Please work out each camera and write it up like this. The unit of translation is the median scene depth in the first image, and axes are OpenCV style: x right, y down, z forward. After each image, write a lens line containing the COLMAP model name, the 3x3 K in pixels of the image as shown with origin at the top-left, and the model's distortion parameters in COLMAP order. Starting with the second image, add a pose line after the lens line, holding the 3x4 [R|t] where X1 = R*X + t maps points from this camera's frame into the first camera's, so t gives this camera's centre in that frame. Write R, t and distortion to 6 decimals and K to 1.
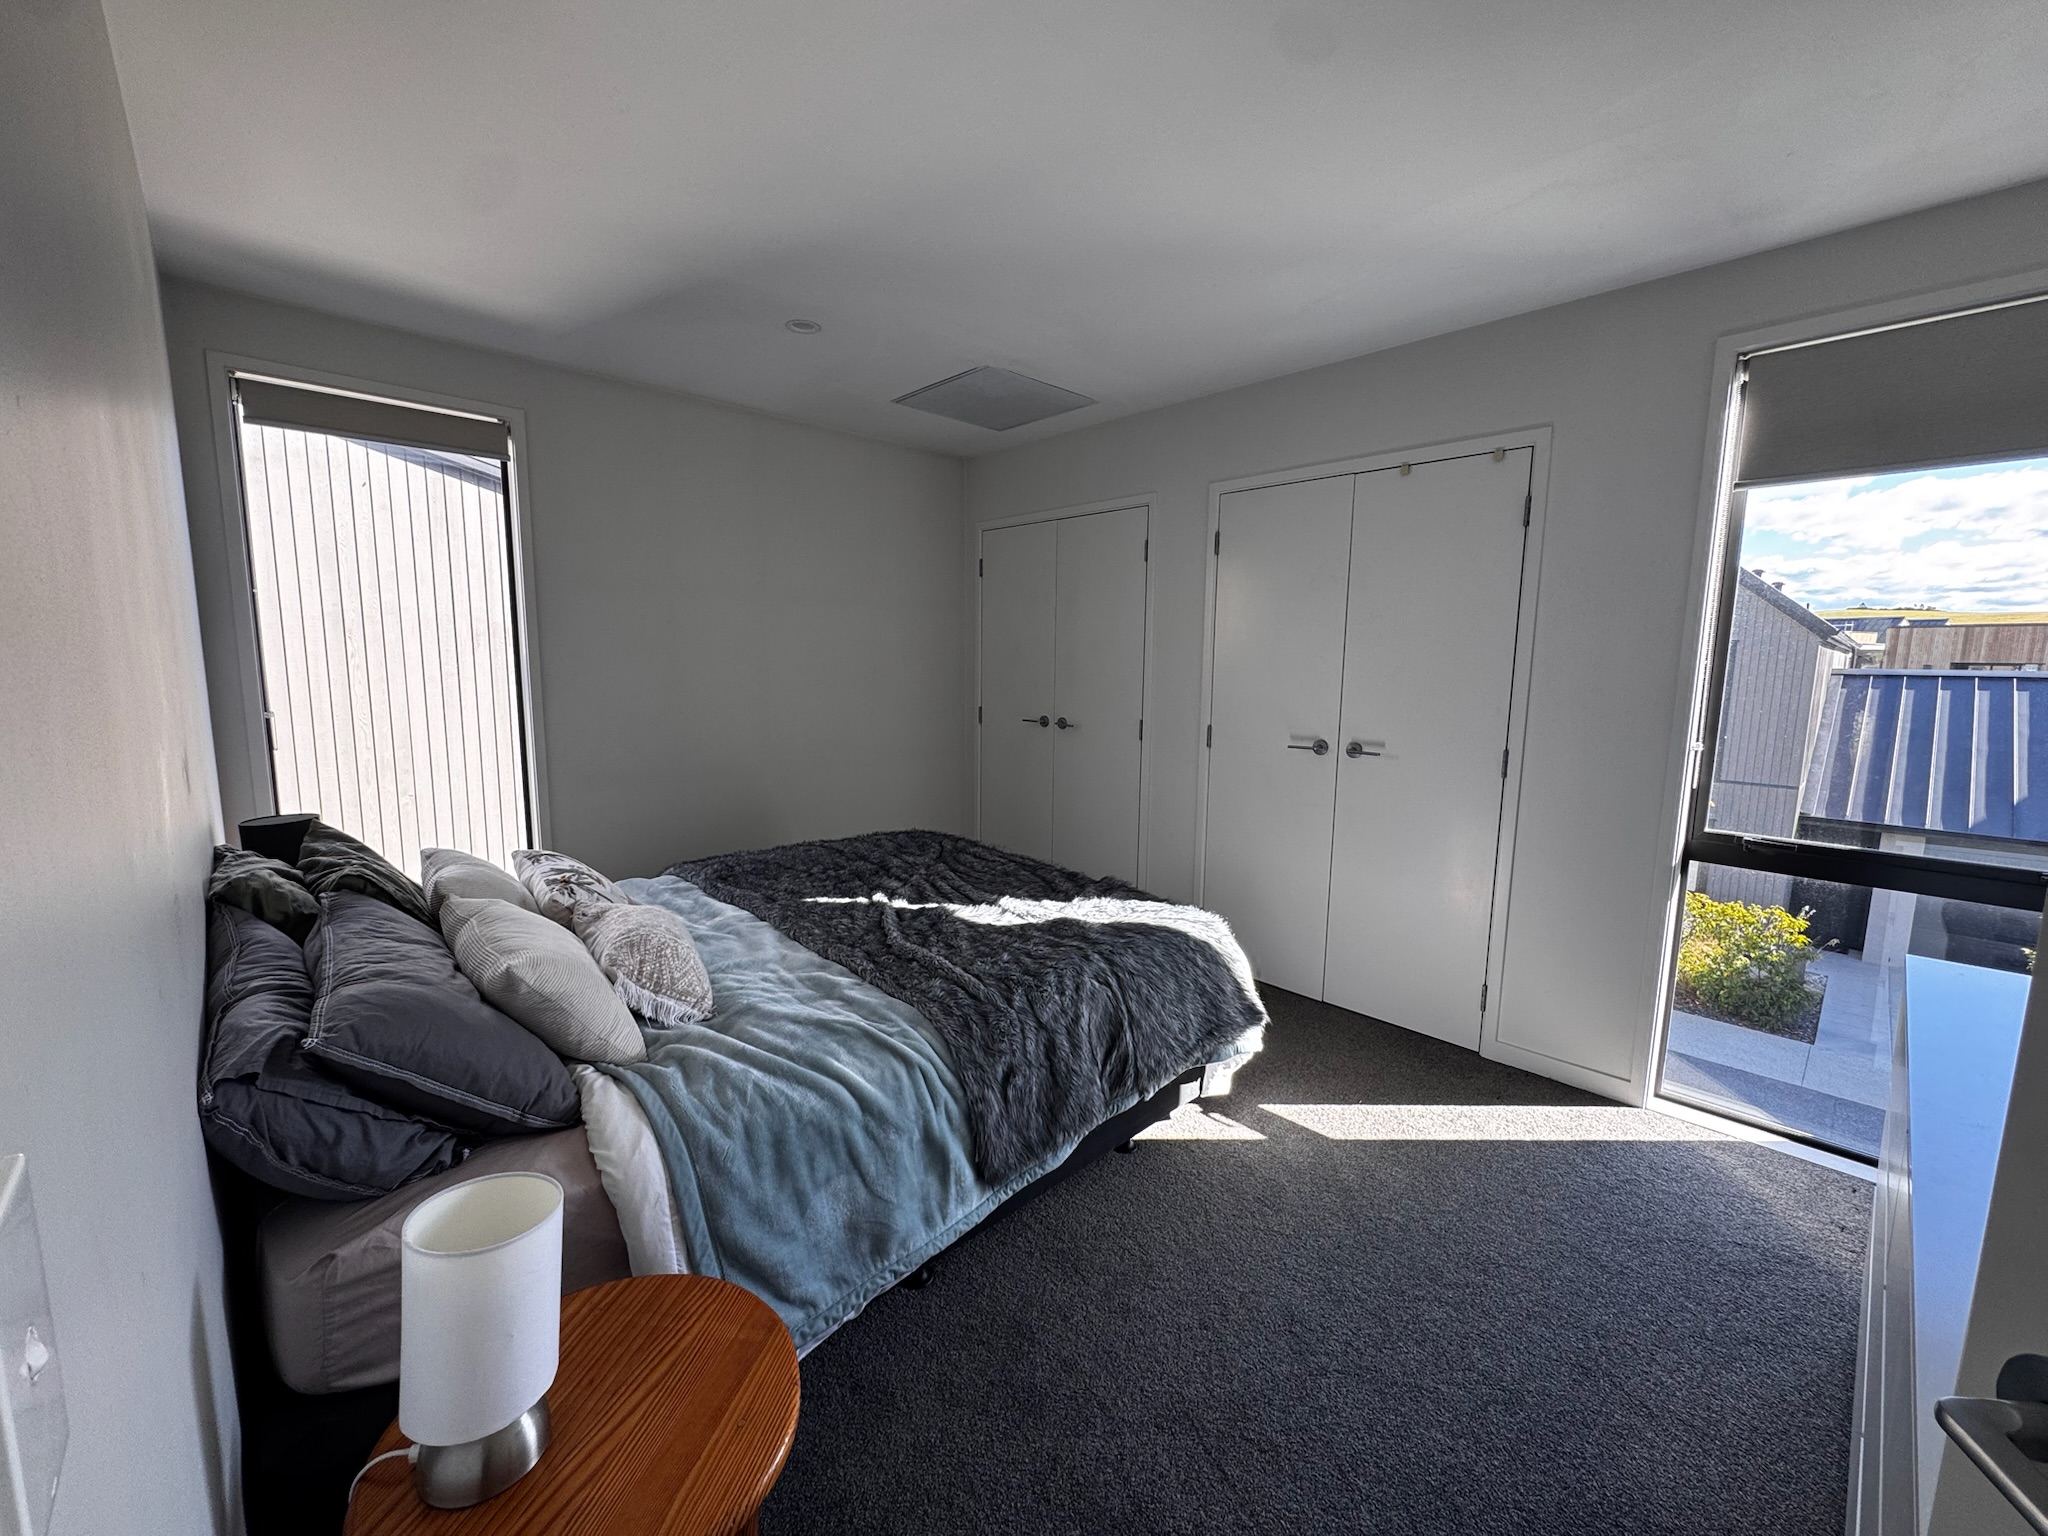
lens RADIAL K [[812.5, 0, 1013.6], [0, 812.5, 763.6], [0, 0, 1]] dist [-0.005479, 0.000267]
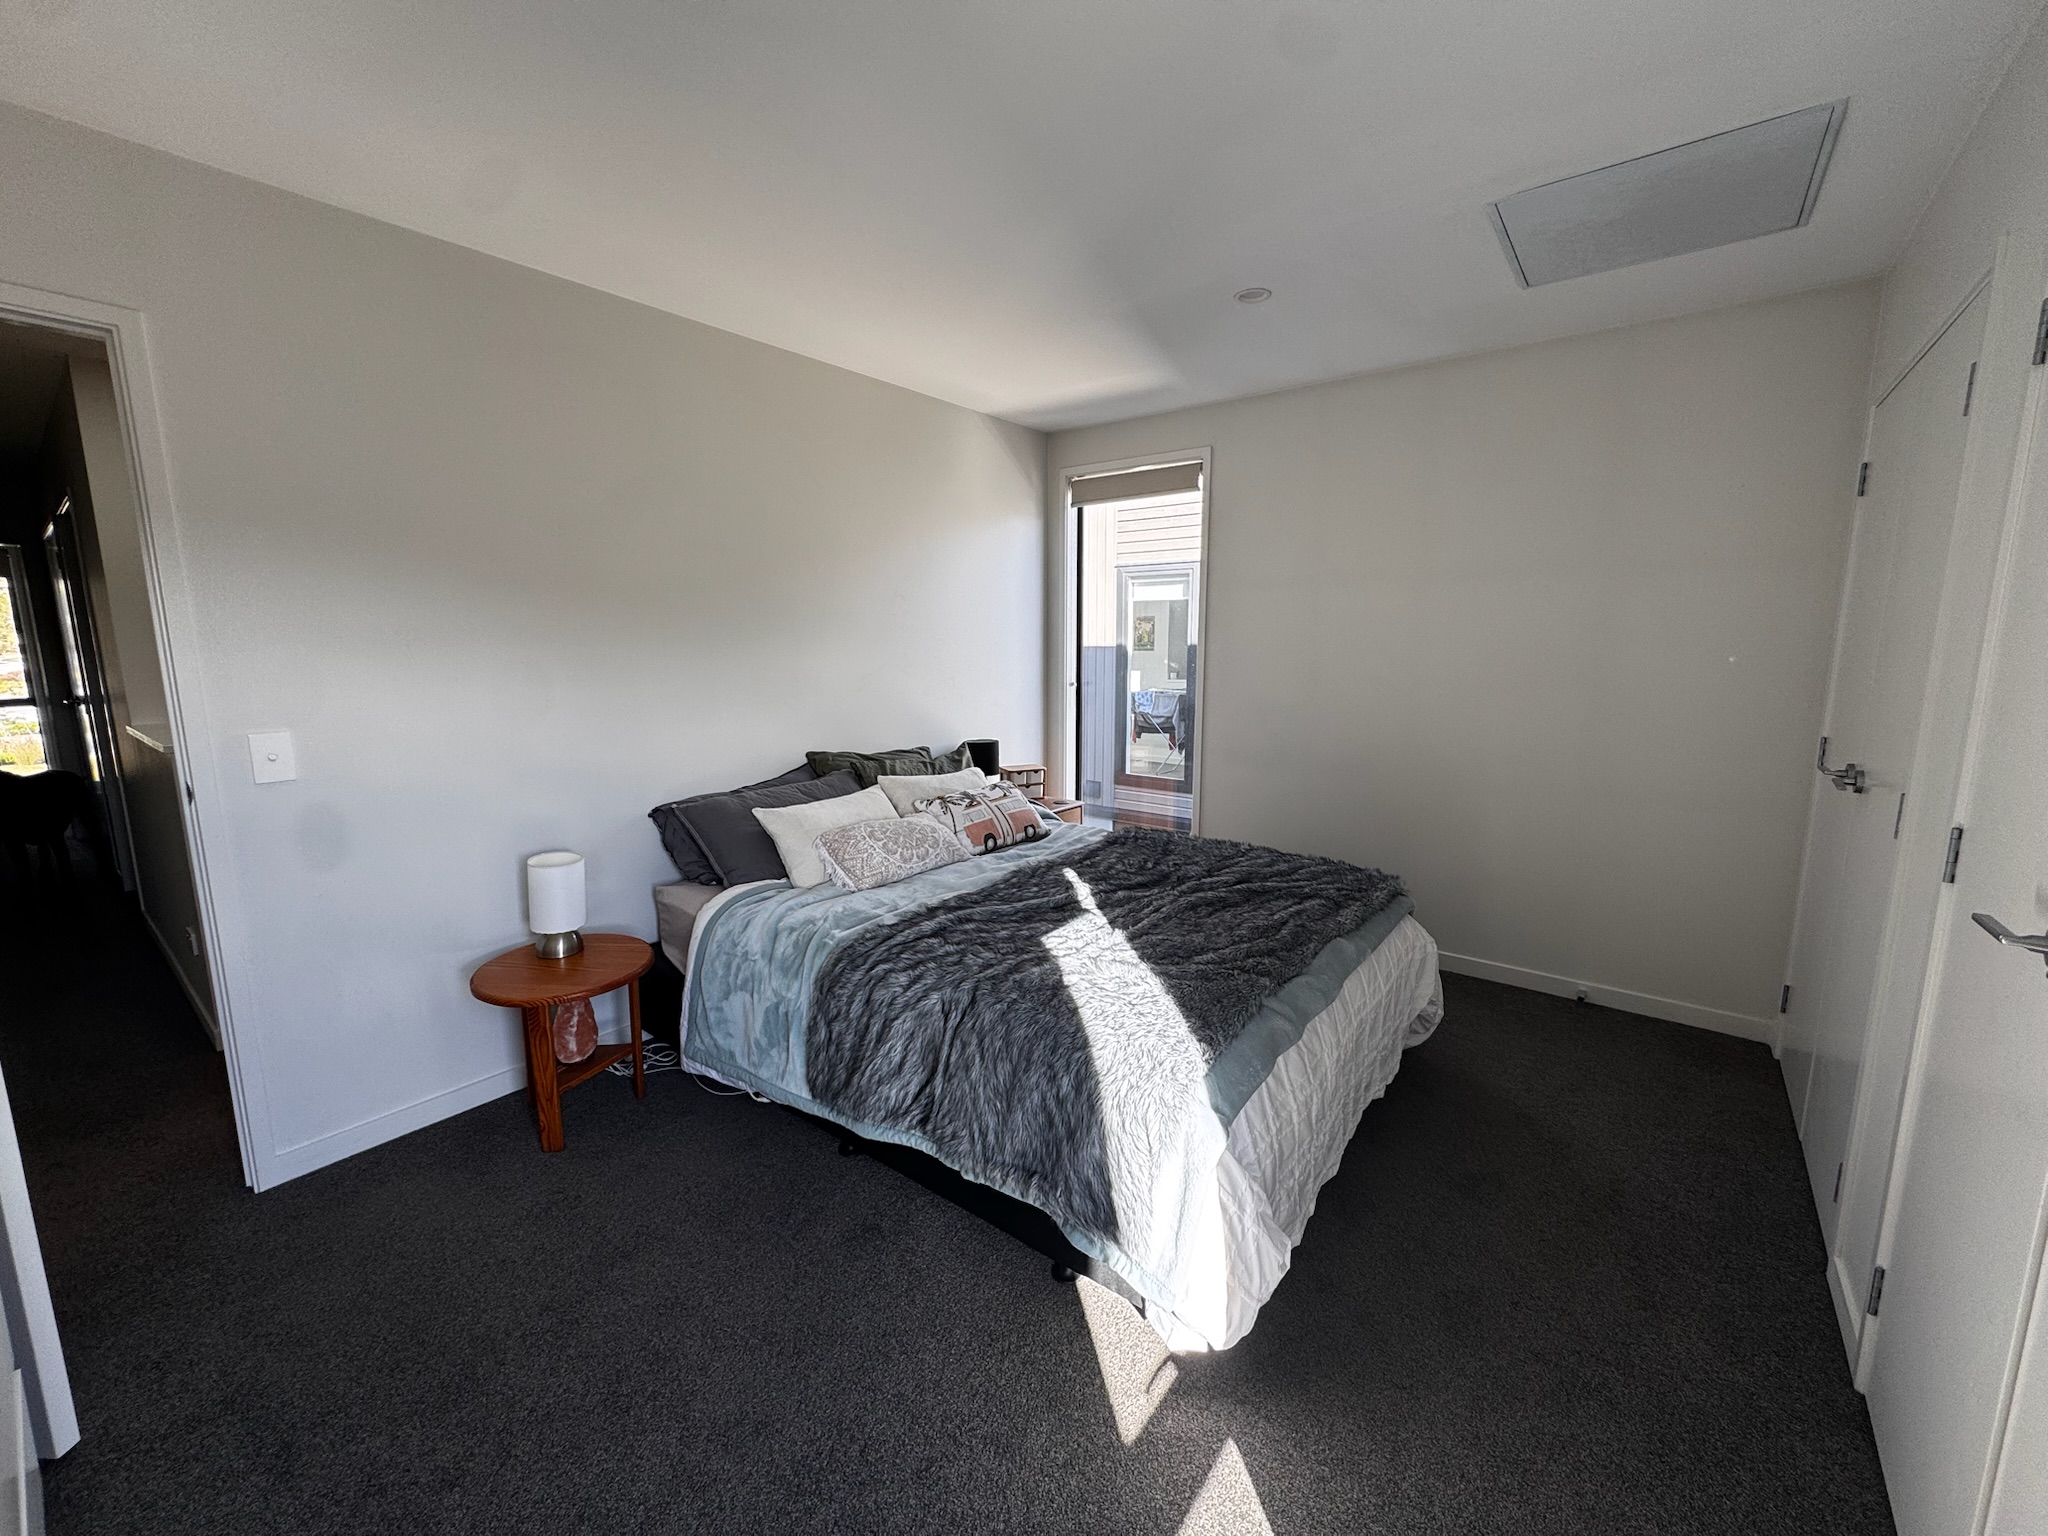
lens RADIAL K [[812.5, 0, 1015.6], [0, 812.5, 767.0], [0, 0, 1]] dist [-0.005479, 0.000267]
pose [[0.142627, 0.139563, -0.979888, 0.862495], [-0.127247, 0.984379, 0.121682, -0.105638], [0.981563, 0.107332, 0.158158, 0.804311]]
